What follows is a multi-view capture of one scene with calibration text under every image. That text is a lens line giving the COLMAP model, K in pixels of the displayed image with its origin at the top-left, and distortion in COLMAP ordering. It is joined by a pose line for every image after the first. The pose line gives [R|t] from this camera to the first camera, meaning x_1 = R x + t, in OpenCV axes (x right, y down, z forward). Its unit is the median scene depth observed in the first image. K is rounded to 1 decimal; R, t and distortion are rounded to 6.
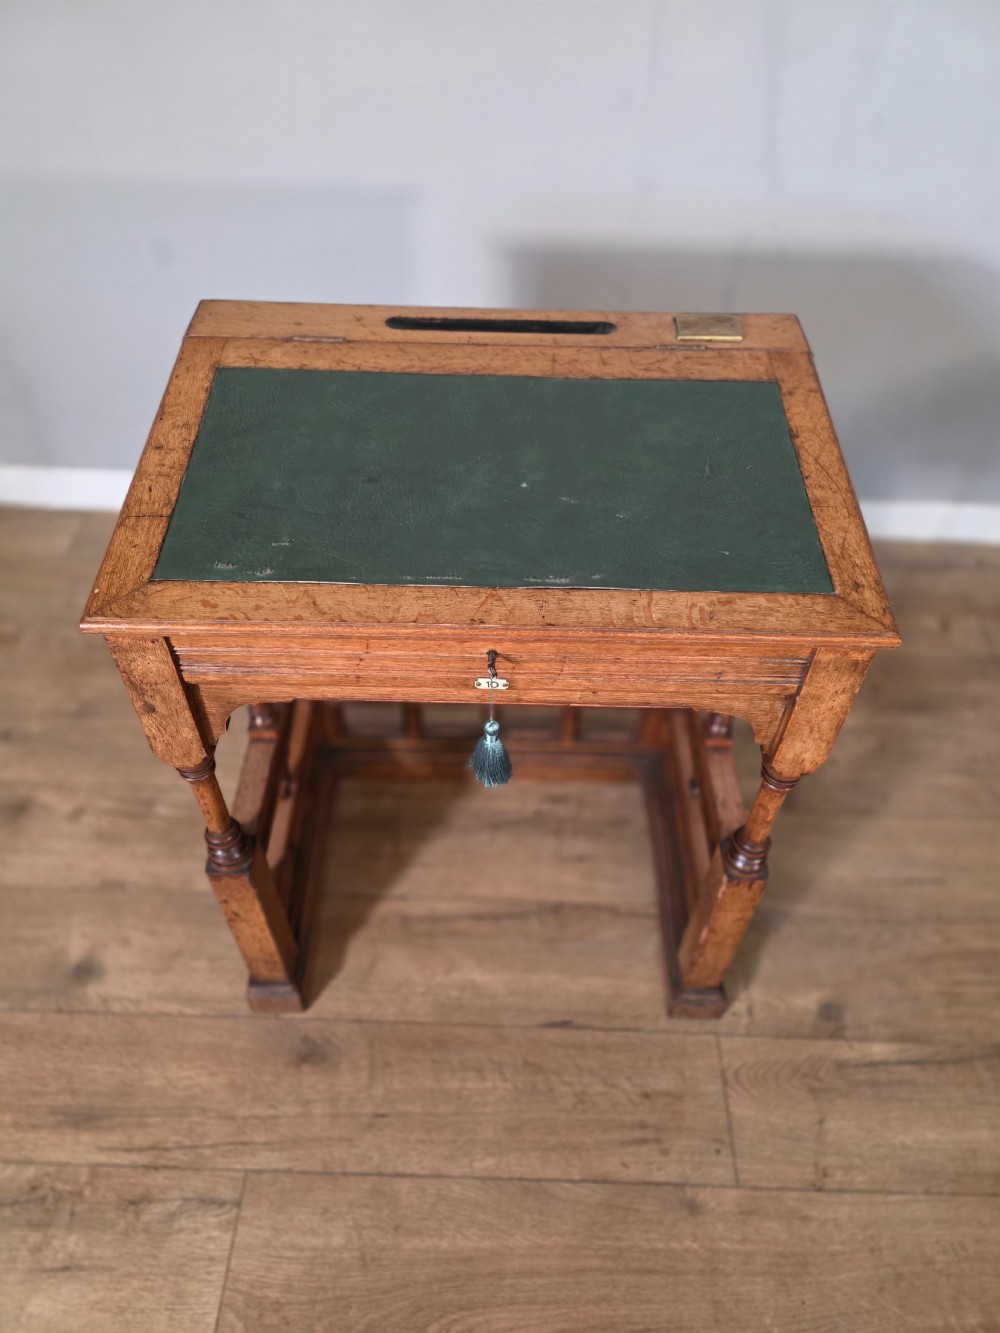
lens RADIAL K [[876.2, 0, 508.2], [0, 876.2, 667.8], [0, 0, 1]] dist [0.050893, -0.049800]
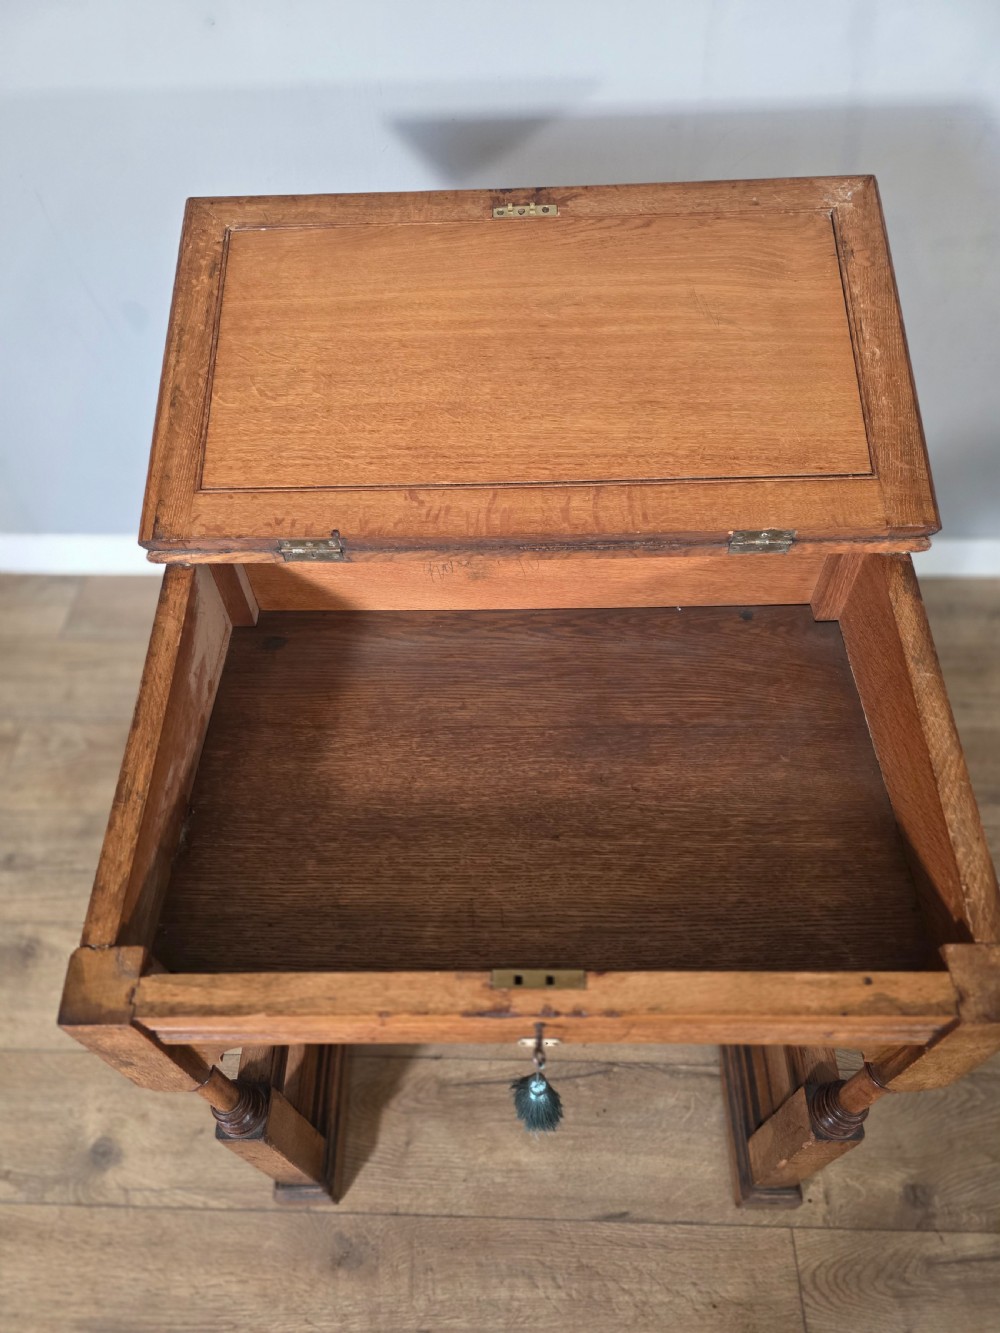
lens RADIAL K [[880.2, 0, 496.3], [0, 880.2, 675.0], [0, 0, 1]] dist [0.045464, -0.045993]
pose [[0.998636, -0.028112, -0.043990, -0.009573], [0.032122, 0.995120, 0.093292, -0.272990], [0.041153, -0.094578, 0.994667, 0.154455]]
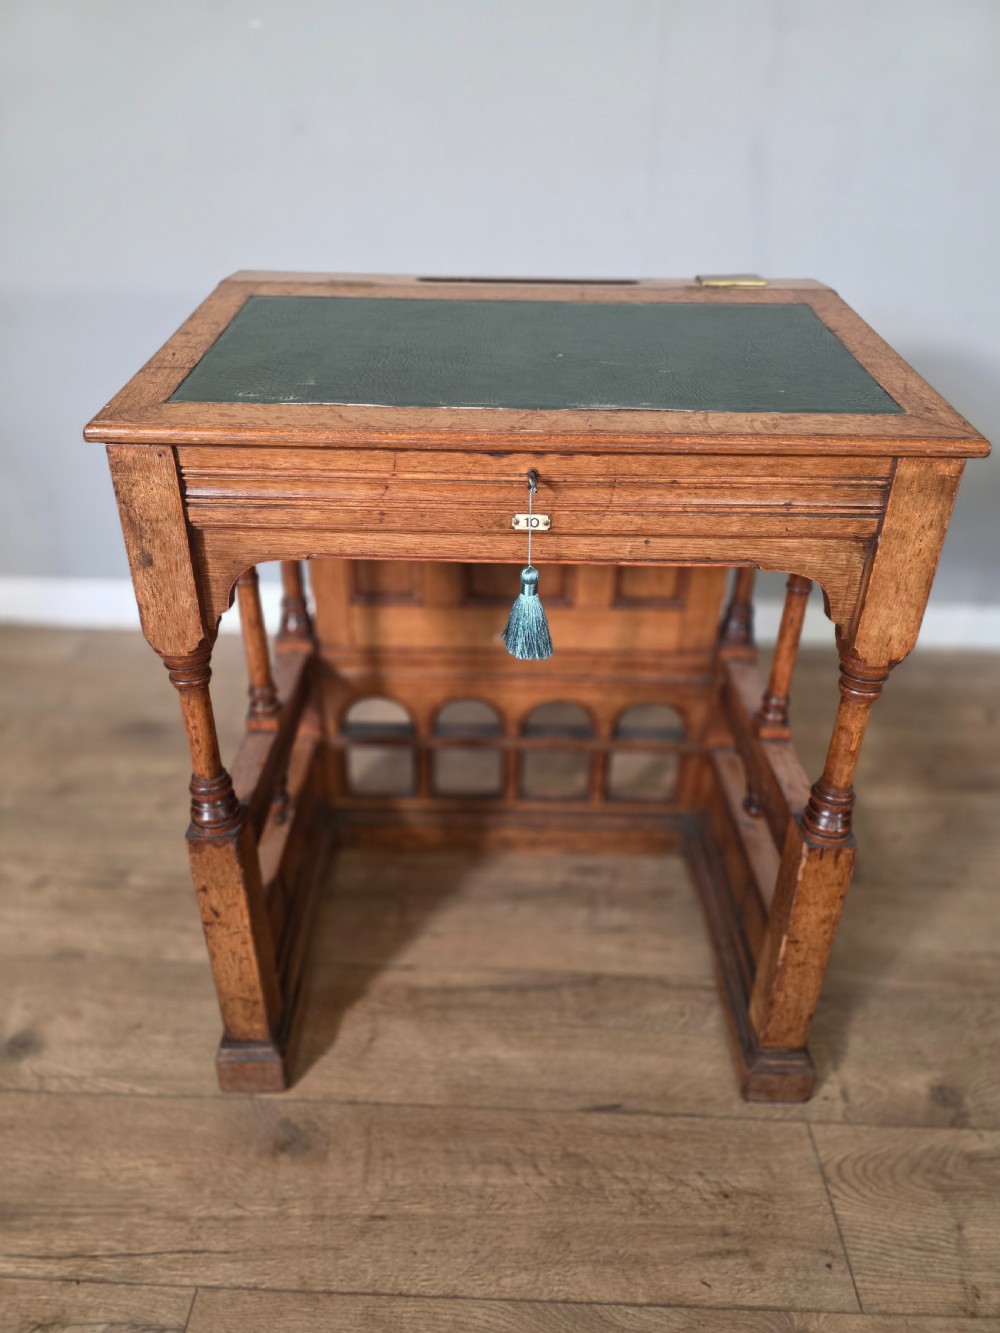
lens RADIAL K [[877.5, 0, 496.9], [0, 877.5, 657.3], [0, 0, 1]] dist [0.047102, -0.046350]
pose [[0.999926, -0.007680, -0.009476, -0.032863], [0.004420, 0.952219, -0.305385, 0.295687], [0.011368, 0.305320, 0.952182, 0.134419]]
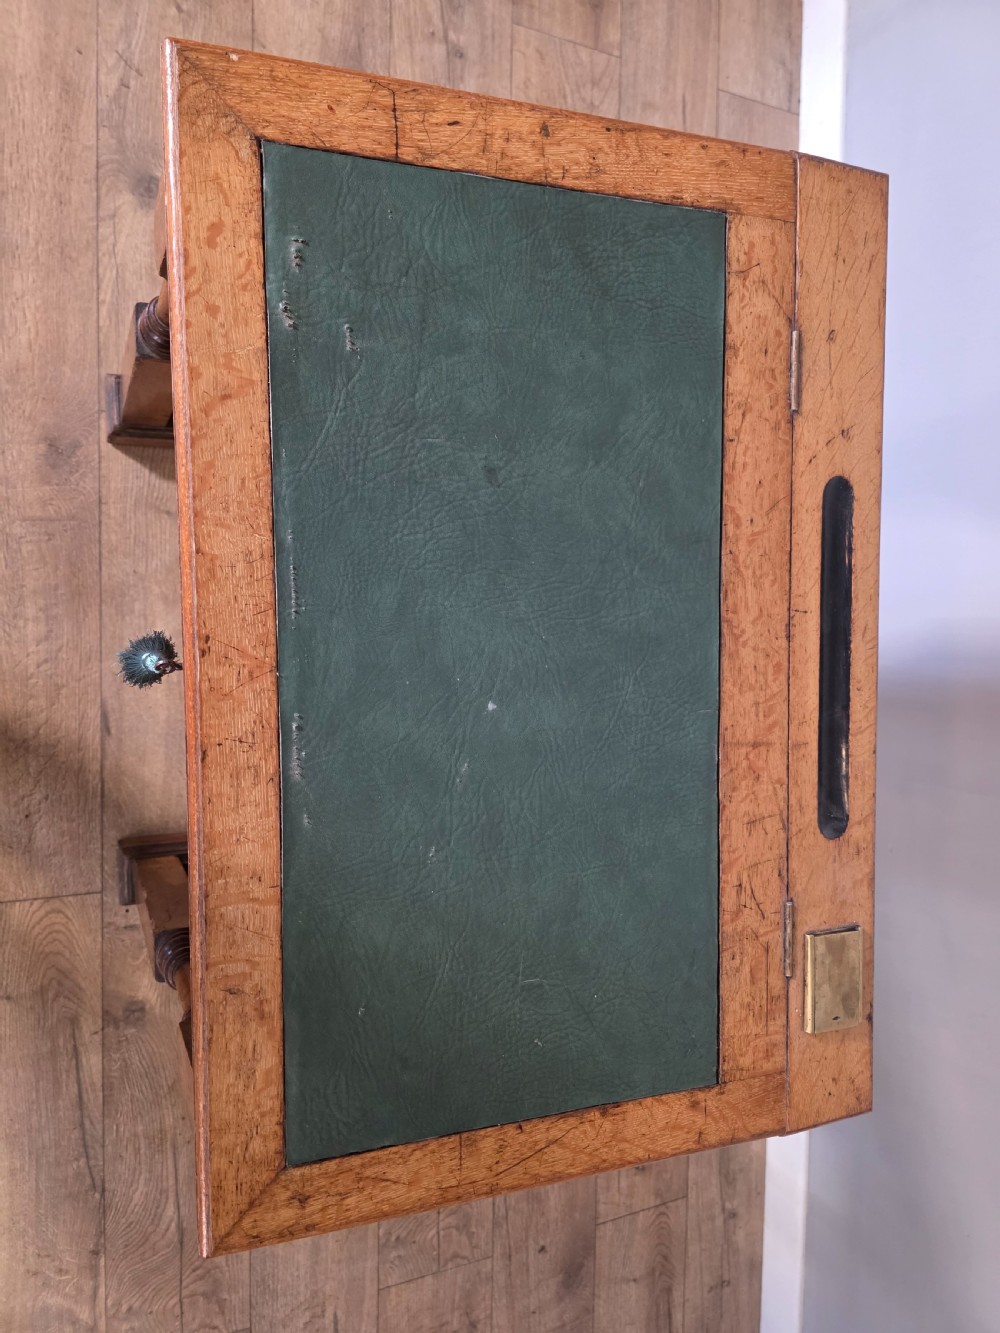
lens RADIAL K [[888.7, 0, 501.7], [0, 888.7, 671.0], [0, 0, 1]] dist [0.042753, -0.049260]
pose [[0.018222, 0.999219, 0.035070, -0.023251], [-0.953728, 0.006842, 0.300594, -0.304876], [0.300120, -0.038925, 0.953107, 0.270502]]
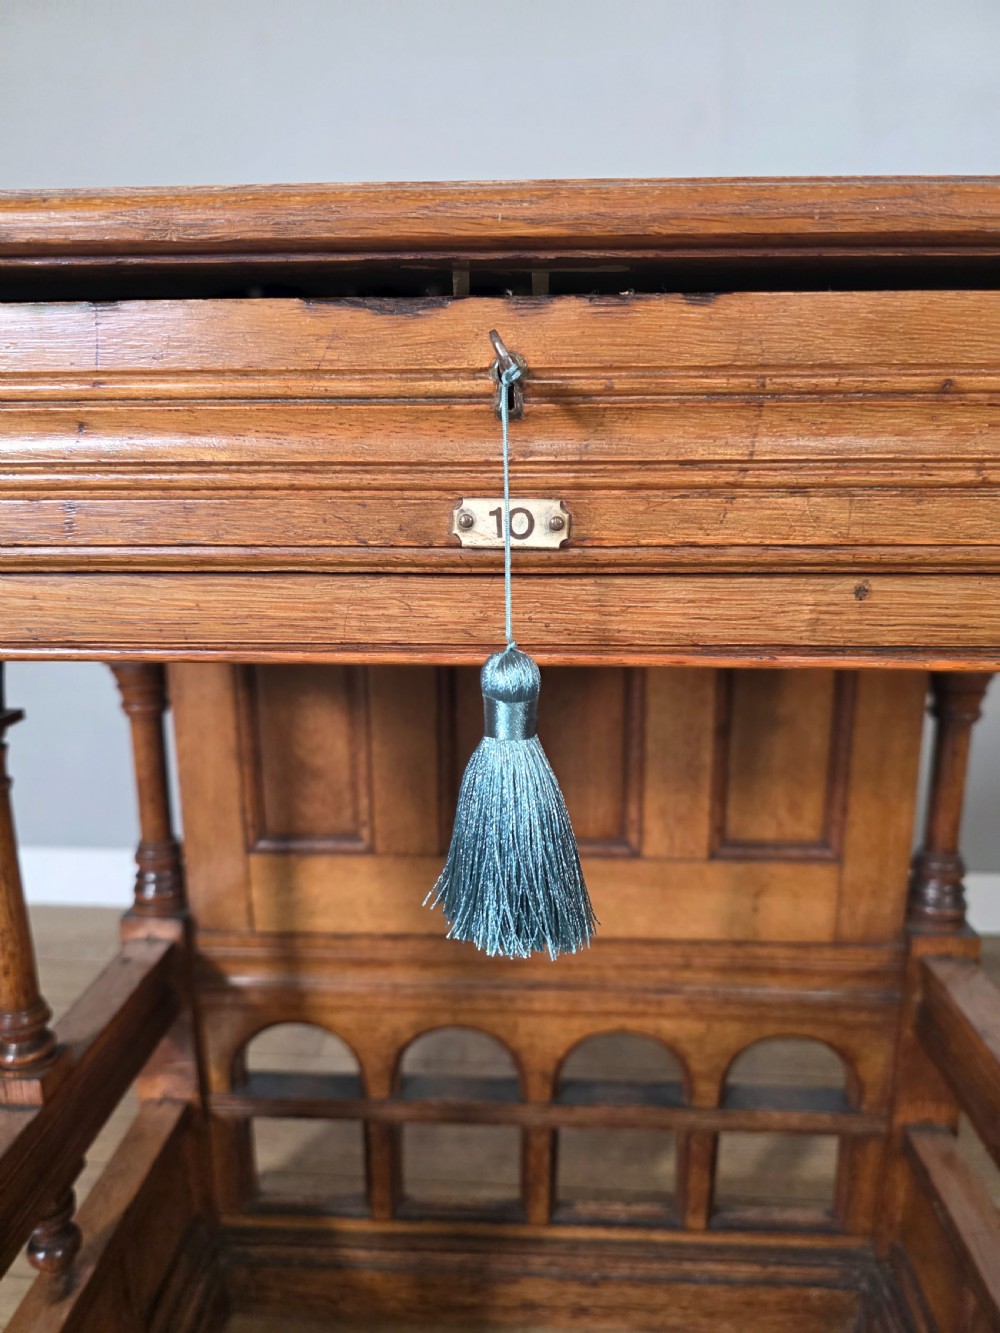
lens RADIAL K [[920.6, 0, 504.4], [0, 920.6, 672.1], [0, 0, 1]] dist [0.005950, -0.044311]
pose [[0.998077, -0.020966, -0.058324, -0.002983], [-0.015912, 0.822823, -0.568075, 0.165408], [0.059901, 0.567911, 0.820908, 0.541773]]
